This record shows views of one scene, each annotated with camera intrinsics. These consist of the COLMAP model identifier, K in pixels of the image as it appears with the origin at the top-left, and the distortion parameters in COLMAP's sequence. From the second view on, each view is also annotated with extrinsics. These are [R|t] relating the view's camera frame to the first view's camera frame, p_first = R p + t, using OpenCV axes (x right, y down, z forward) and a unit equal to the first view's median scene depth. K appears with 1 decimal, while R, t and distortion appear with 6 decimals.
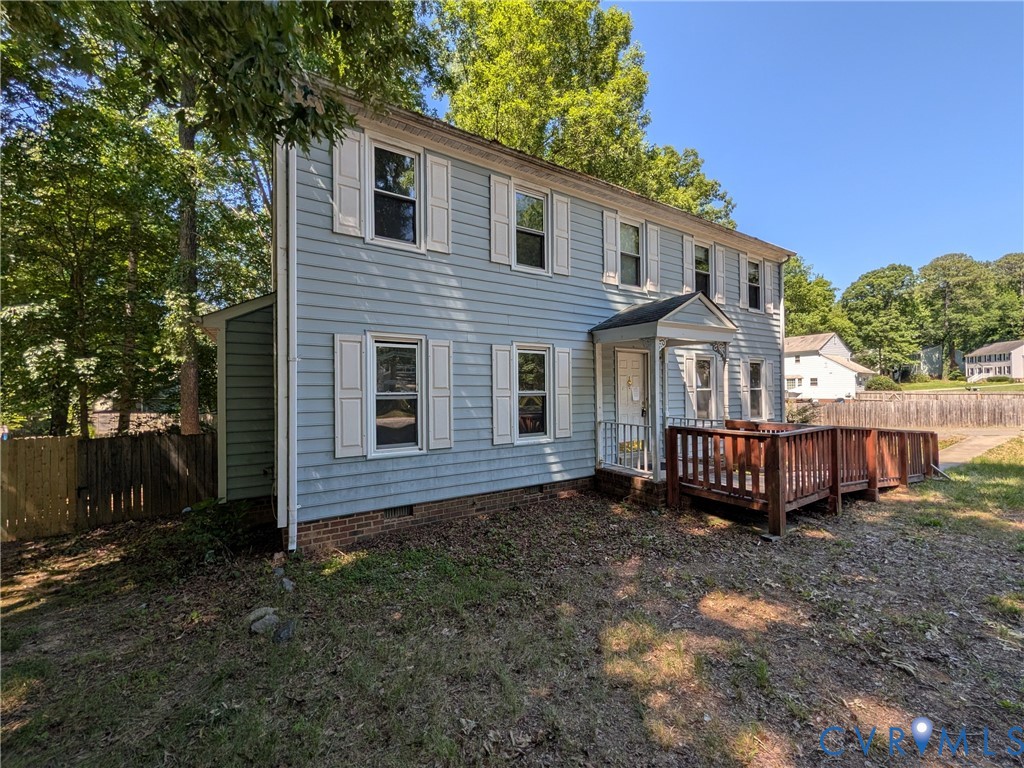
lens RADIAL K [[395.0, 0, 511.8], [0, 395.0, 385.1], [0, 0, 1]] dist [-0.000665, -0.000011]
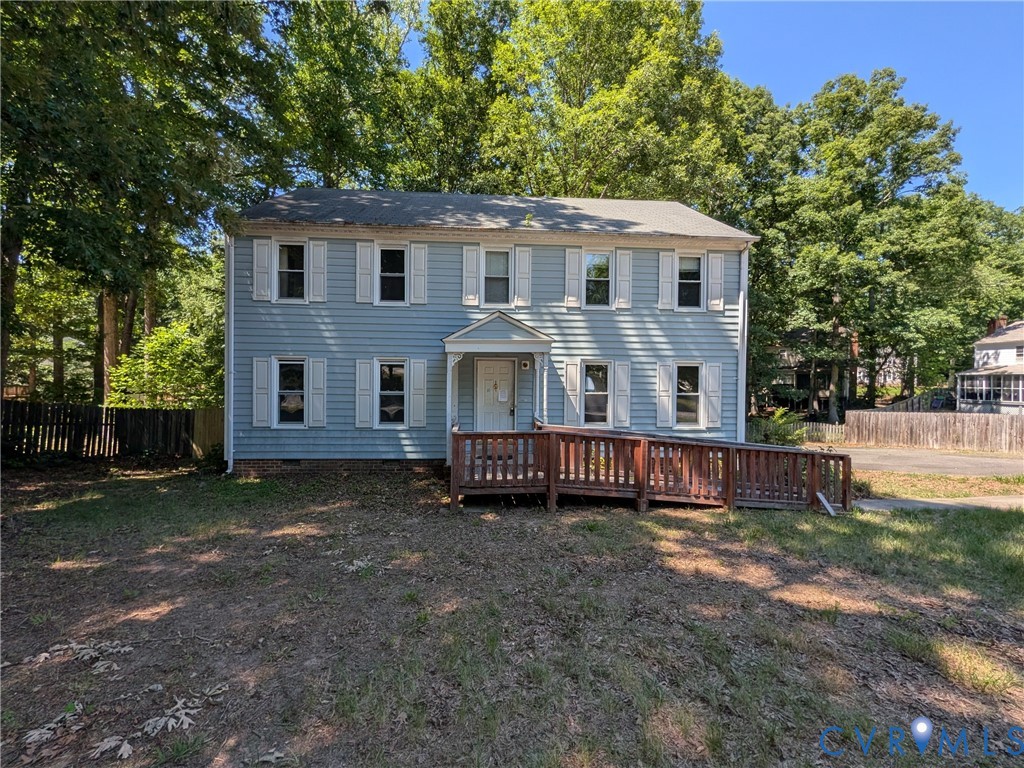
lens RADIAL K [[395.0, 0, 507.7], [0, 395.0, 384.4], [0, 0, 1]] dist [-0.000665, -0.000011]
pose [[0.884177, 0.019073, -0.466762, 1.148108], [-0.010358, 0.999721, 0.021230, -0.047472], [0.467036, -0.013937, 0.884128, -0.037683]]
